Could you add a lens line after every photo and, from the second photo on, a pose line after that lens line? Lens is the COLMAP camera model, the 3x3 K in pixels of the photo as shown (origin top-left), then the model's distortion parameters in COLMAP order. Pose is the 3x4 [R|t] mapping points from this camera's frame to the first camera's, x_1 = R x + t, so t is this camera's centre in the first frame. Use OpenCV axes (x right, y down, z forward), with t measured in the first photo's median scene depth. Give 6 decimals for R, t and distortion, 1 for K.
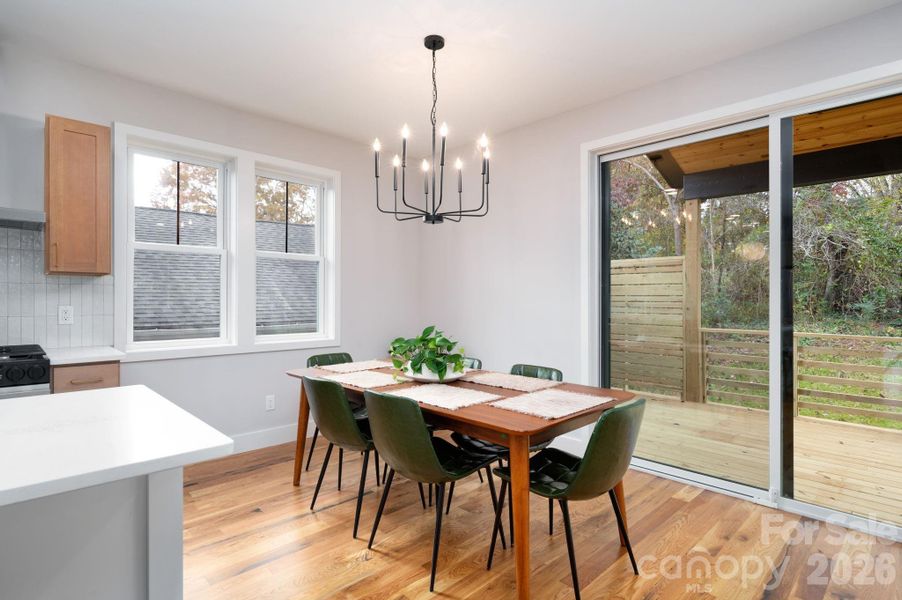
lens RADIAL K [[443.3, 0, 448.6], [0, 443.3, 302.8], [0, 0, 1]] dist [-0.015162, 0.000177]
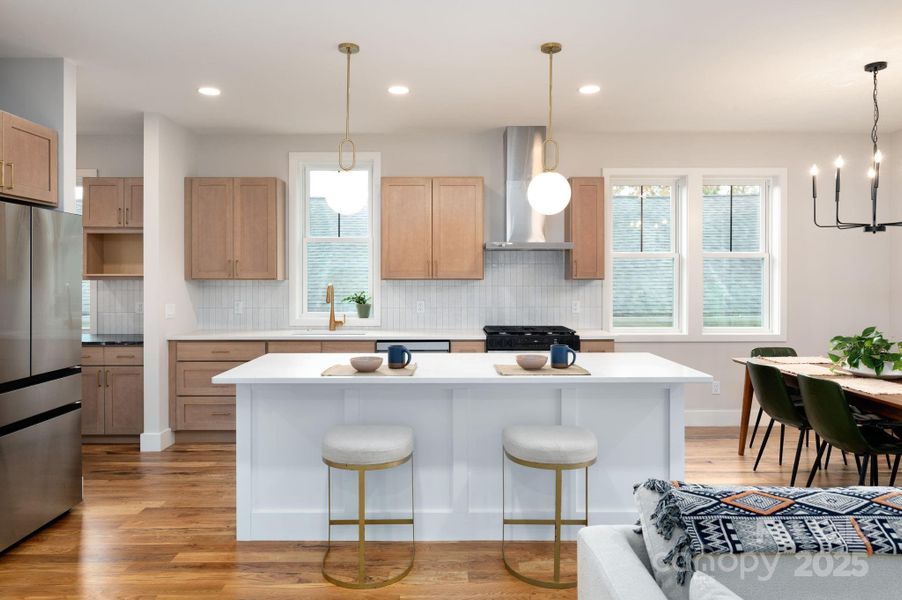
lens RADIAL K [[592.6, 0, 455.6], [0, 592.6, 284.8], [0, 0, 1]] dist [0.003237, -0.000139]
pose [[0.715348, 0.001498, -0.698767, 0.243684], [0.001411, 0.999993, 0.003587, -0.056690], [0.698767, -0.003552, 0.715341, -0.749771]]
